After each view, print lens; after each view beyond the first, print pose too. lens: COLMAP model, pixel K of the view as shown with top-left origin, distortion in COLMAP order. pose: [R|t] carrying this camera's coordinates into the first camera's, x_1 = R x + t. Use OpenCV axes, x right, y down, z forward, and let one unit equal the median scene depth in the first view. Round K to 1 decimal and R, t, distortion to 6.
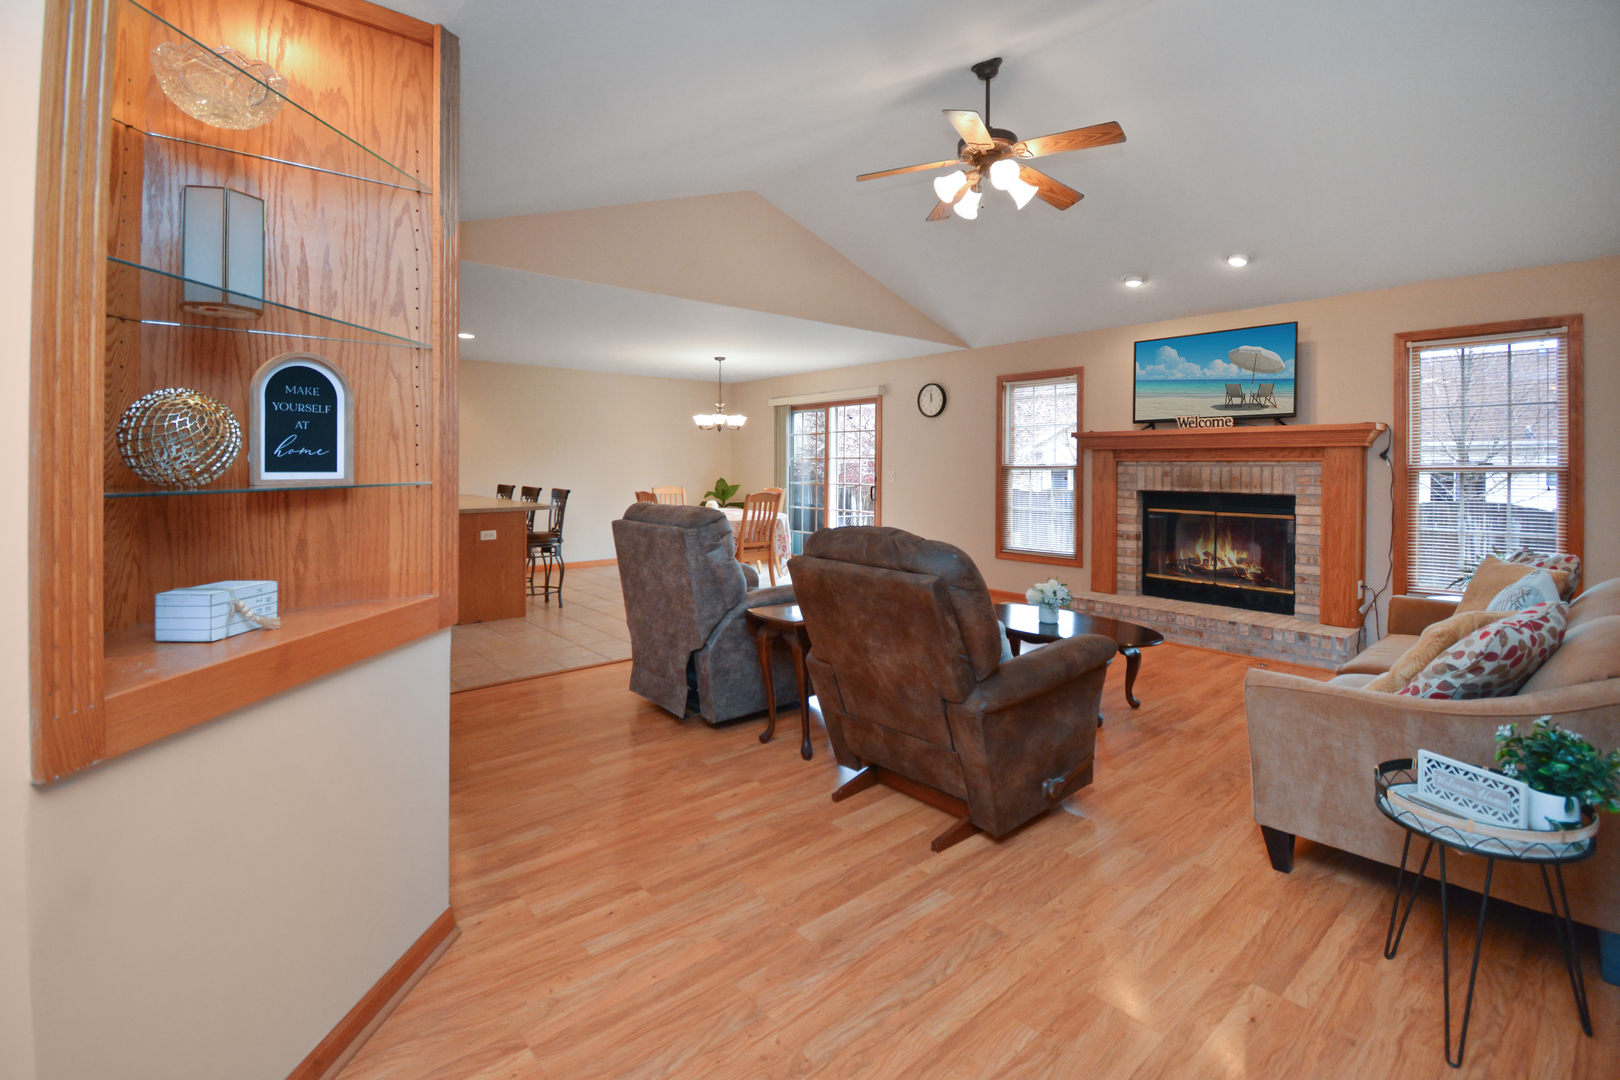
lens RADIAL K [[731.5, 0, 813.4], [0, 731.5, 469.2], [0, 0, 1]] dist [0.023143, -0.023469]
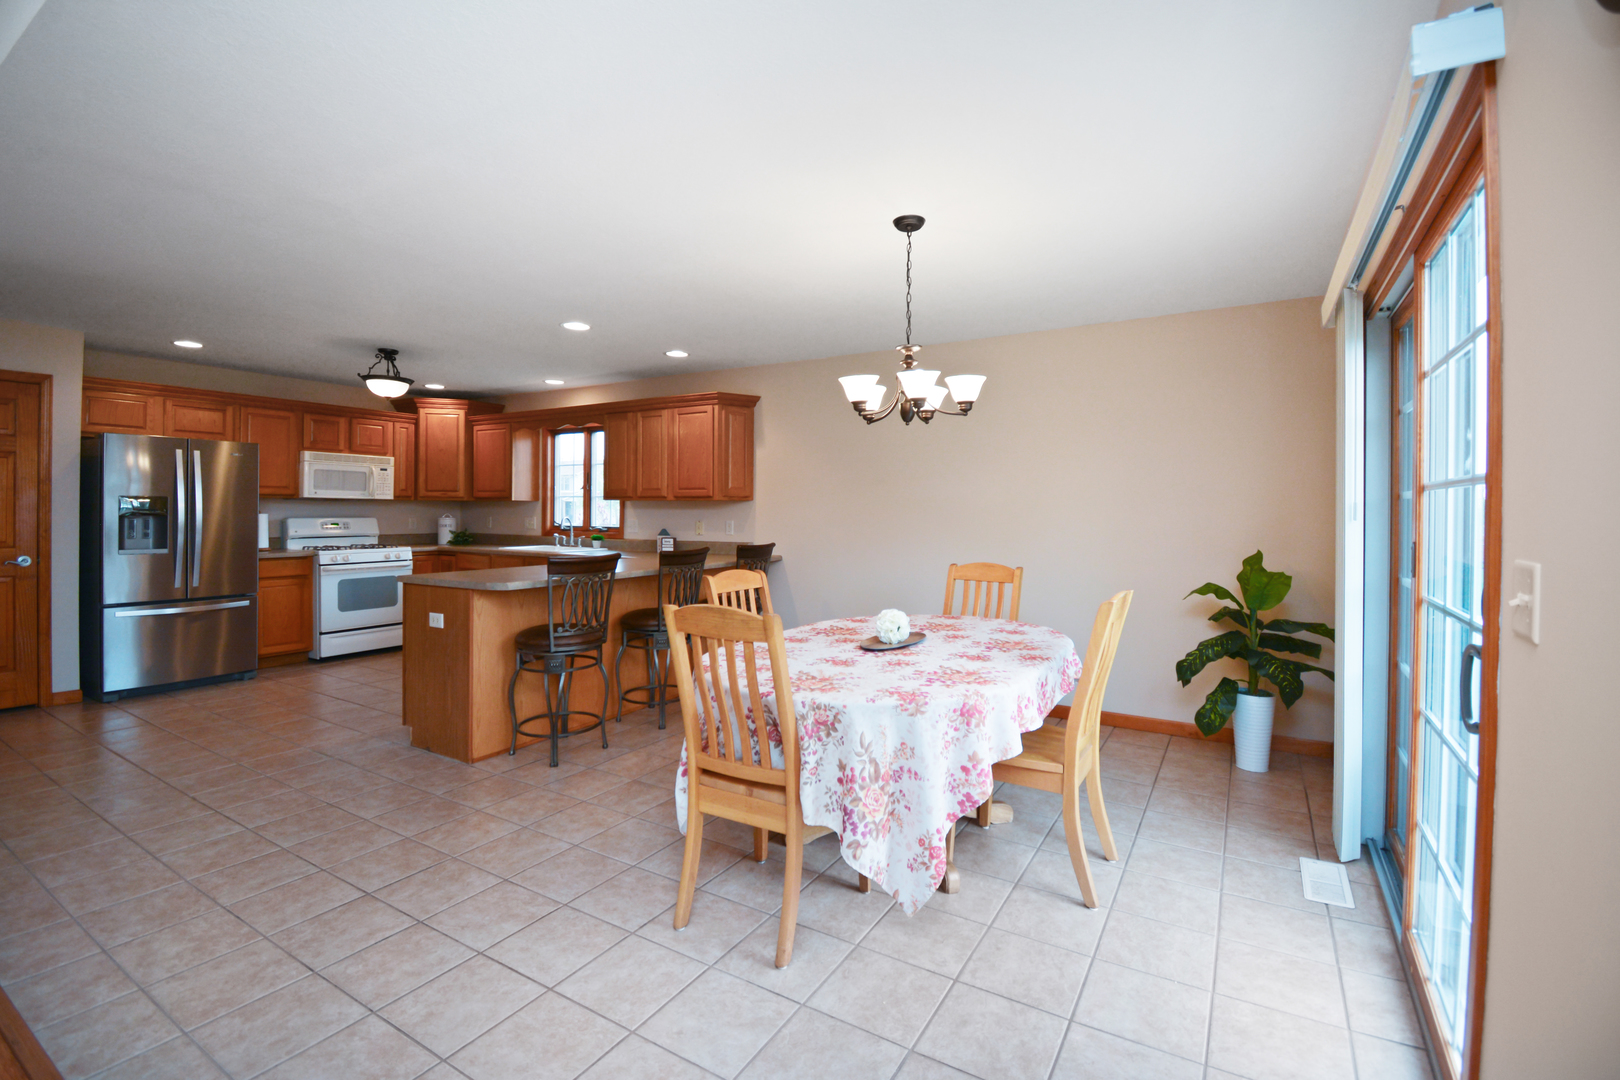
lens RADIAL K [[719.4, 0, 816.3], [0, 719.4, 516.5], [0, 0, 1]] dist [-0.002790, -0.001259]
pose [[0.302029, 0.004765, -0.953287, 0.322092], [-0.011603, 0.999932, 0.001323, -0.008185], [0.953228, 0.010661, 0.302064, 1.368911]]
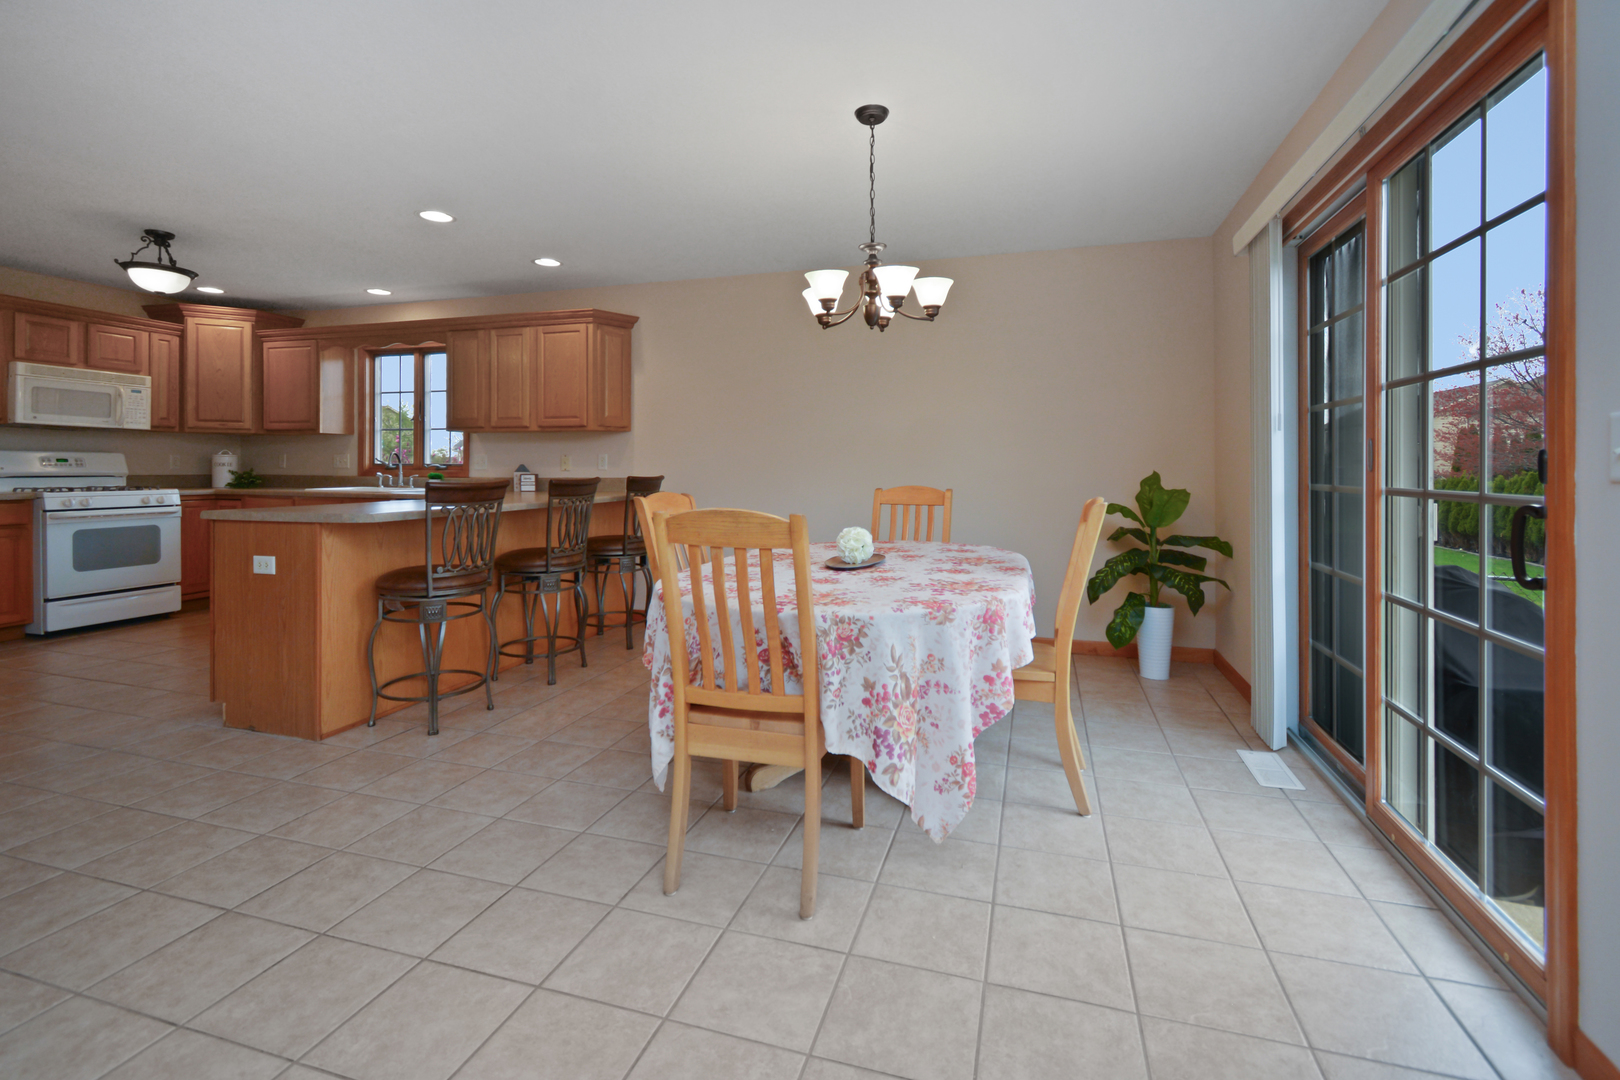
lens RADIAL K [[736.0, 0, 806.9], [0, 736.0, 471.4], [0, 0, 1]] dist [0.003681, 0.001236]
pose [[0.519292, 0.003776, -0.854588, 0.241475], [-0.007179, 0.999974, 0.000056, 0.025762], [0.854566, 0.006106, 0.519306, 1.282552]]
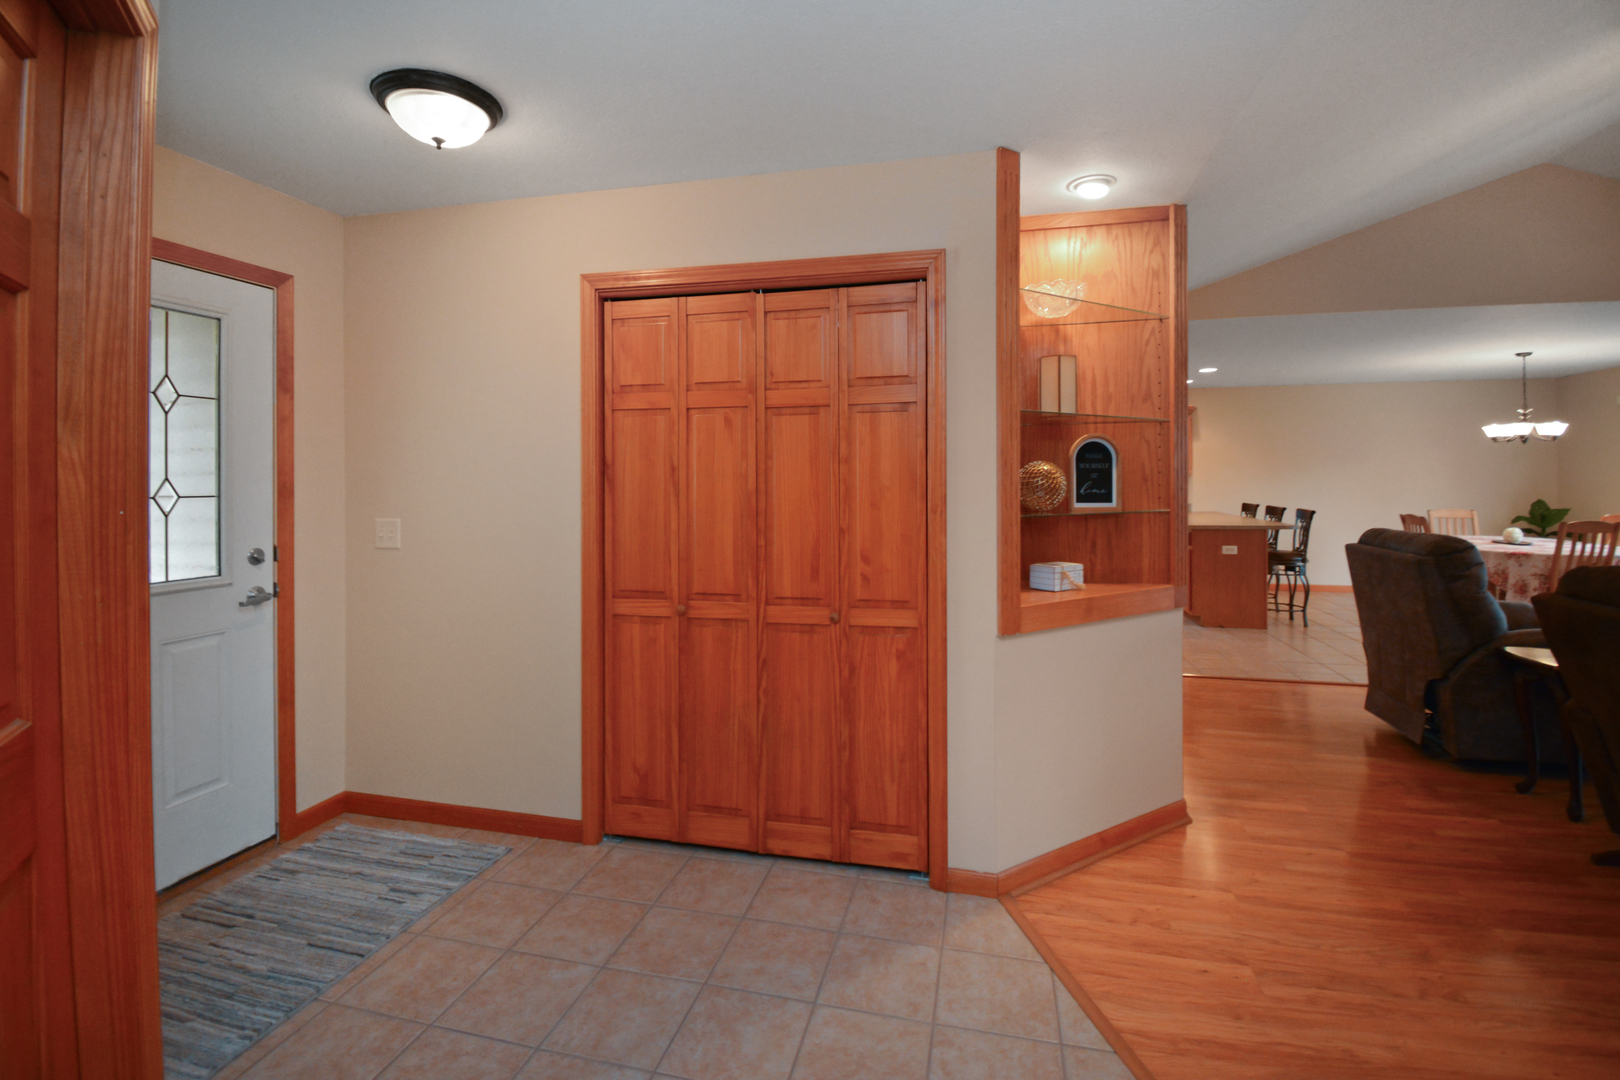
lens RADIAL K [[727.5, 0, 807.5], [0, 727.5, 483.8], [0, 0, 1]] dist [0.002450, -0.016986]
pose [[0.574105, 0.000268, -0.818782, 0.107375], [0.001871, 0.999997, 0.001639, -0.015411], [0.818780, -0.002472, 0.574102, -0.180172]]
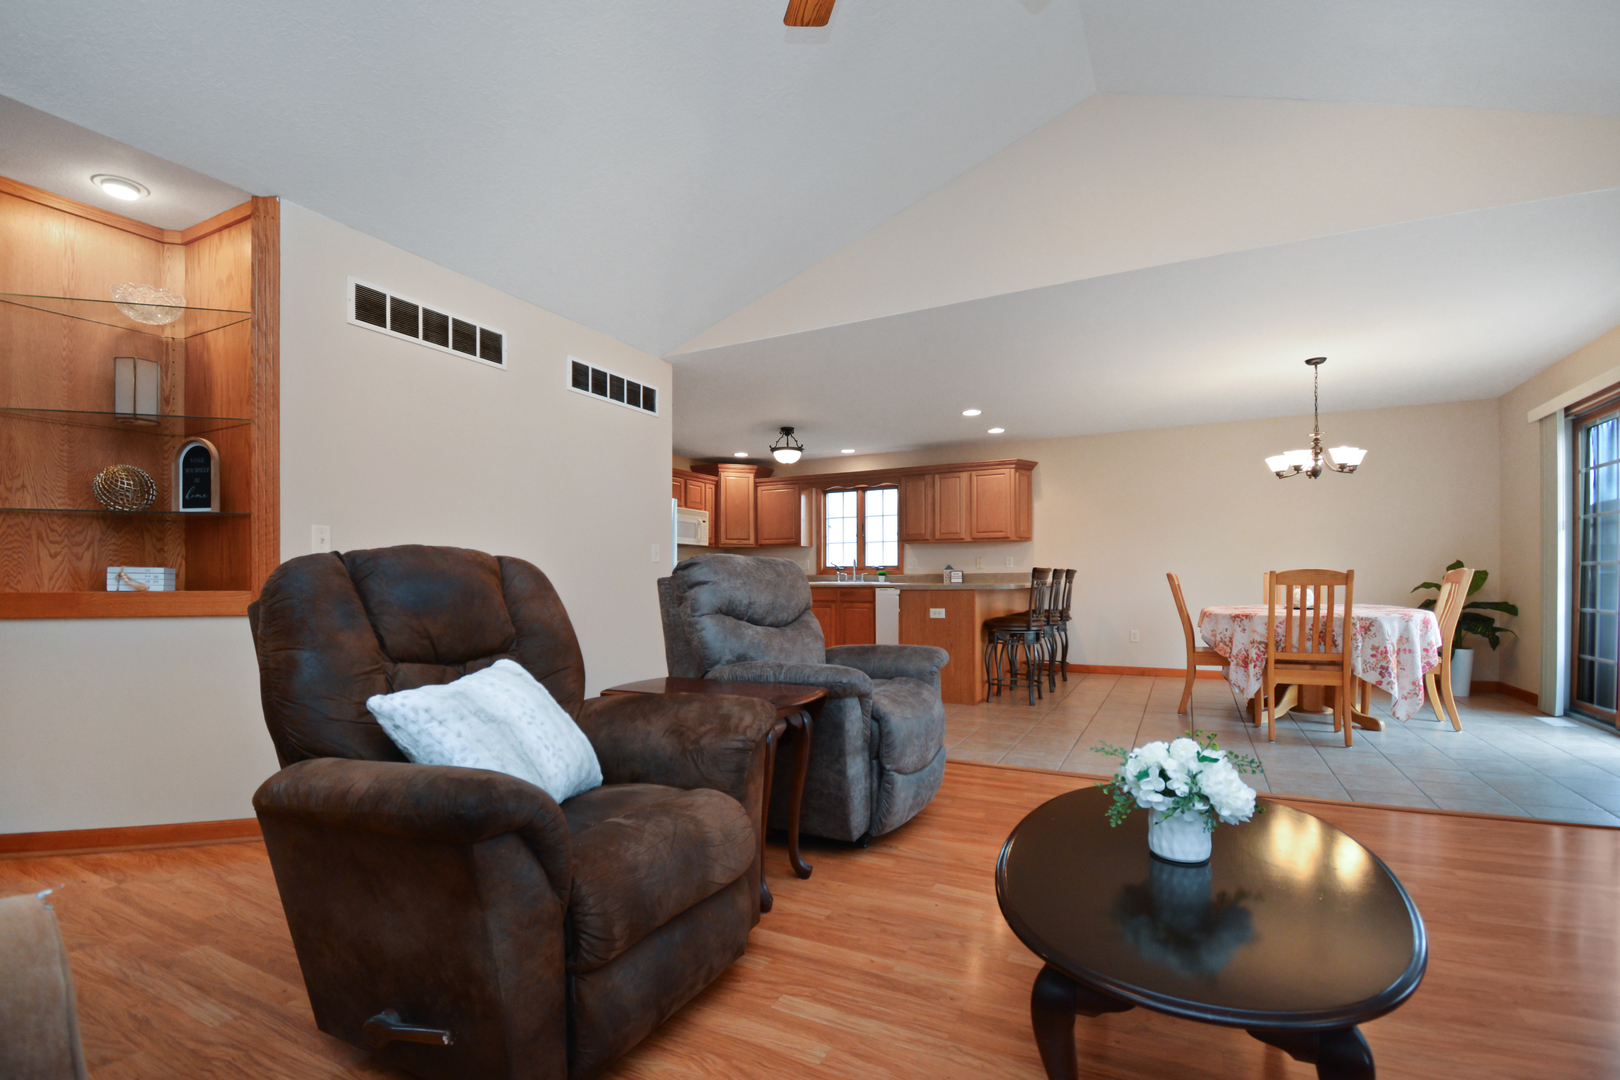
lens RADIAL K [[742.9, 0, 800.4], [0, 742.9, 586.8], [0, 0, 1]] dist [0.022753, -0.030762]
pose [[0.364820, 0.002427, -0.931075, 0.490641], [0.000560, 0.999996, 0.002826, 0.063214], [0.931078, -0.001552, 0.364817, 0.576470]]
